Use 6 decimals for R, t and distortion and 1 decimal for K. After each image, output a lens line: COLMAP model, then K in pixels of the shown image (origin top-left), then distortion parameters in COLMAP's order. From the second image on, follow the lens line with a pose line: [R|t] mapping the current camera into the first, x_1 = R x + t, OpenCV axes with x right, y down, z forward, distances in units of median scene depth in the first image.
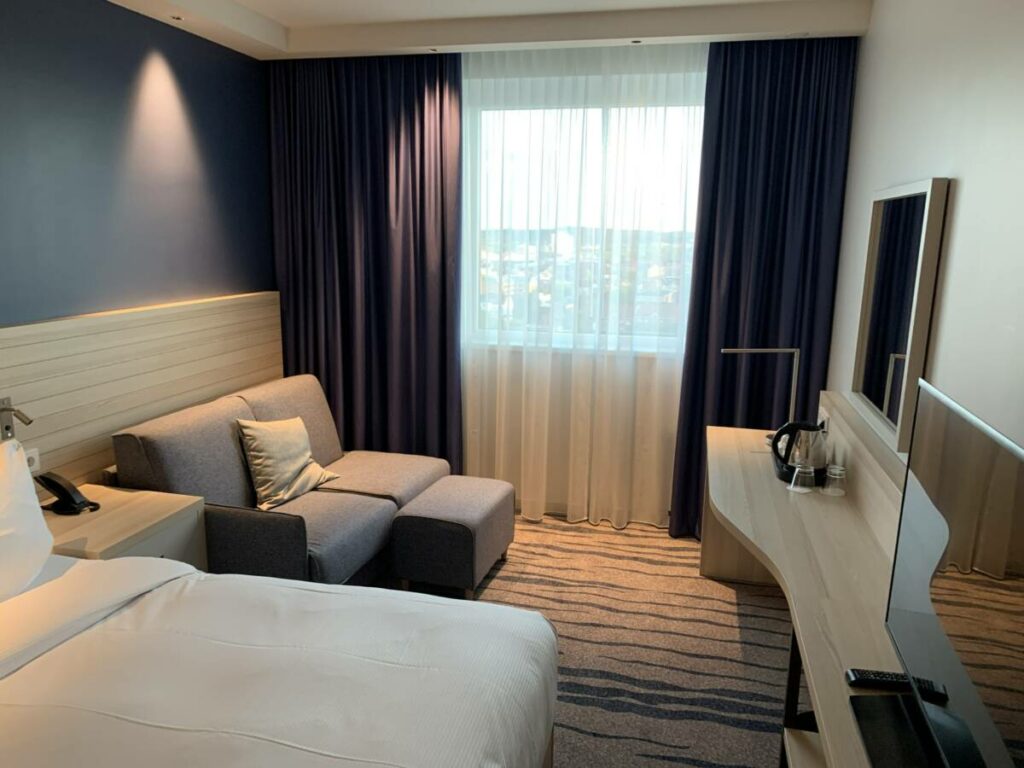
lens RADIAL K [[779.3, 0, 488.8], [0, 779.3, 381.5], [0, 0, 1]] dist [0.013985, -0.007923]
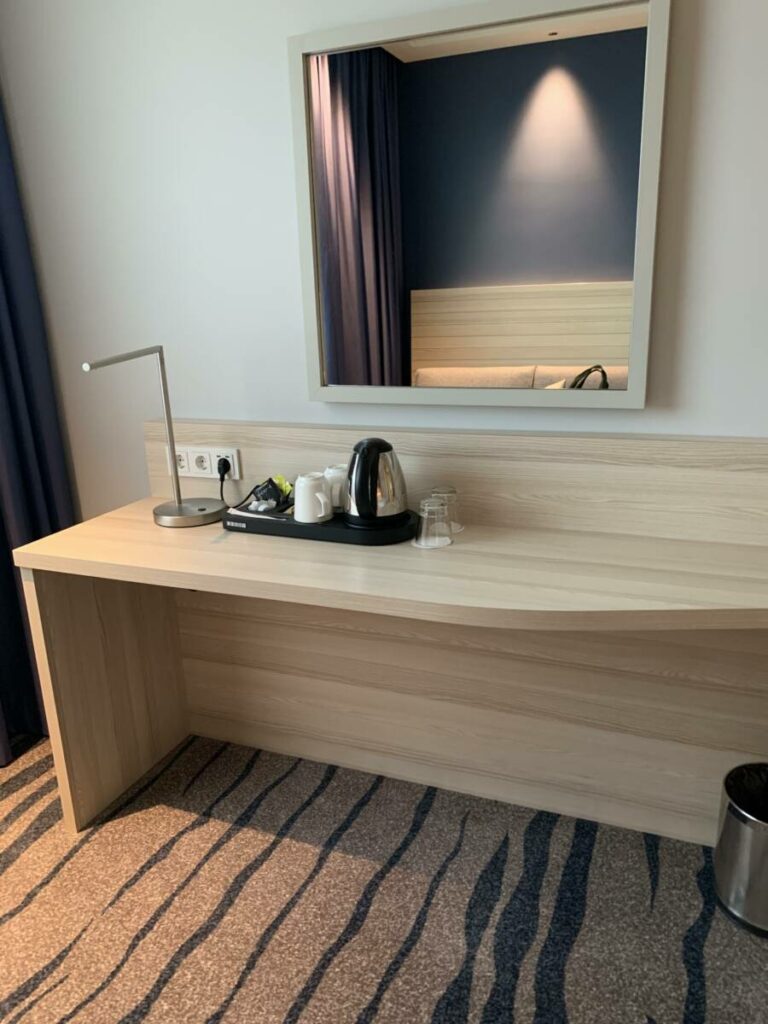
lens RADIAL K [[779.3, 0, 384.9], [0, 779.3, 514.5], [0, 0, 1]] dist [0.013985, -0.007923]
pose [[0.121937, -0.288059, 0.949818, -0.142637], [0.215579, 0.941800, 0.257951, -0.037643], [-0.968843, 0.173307, 0.176940, 0.764478]]
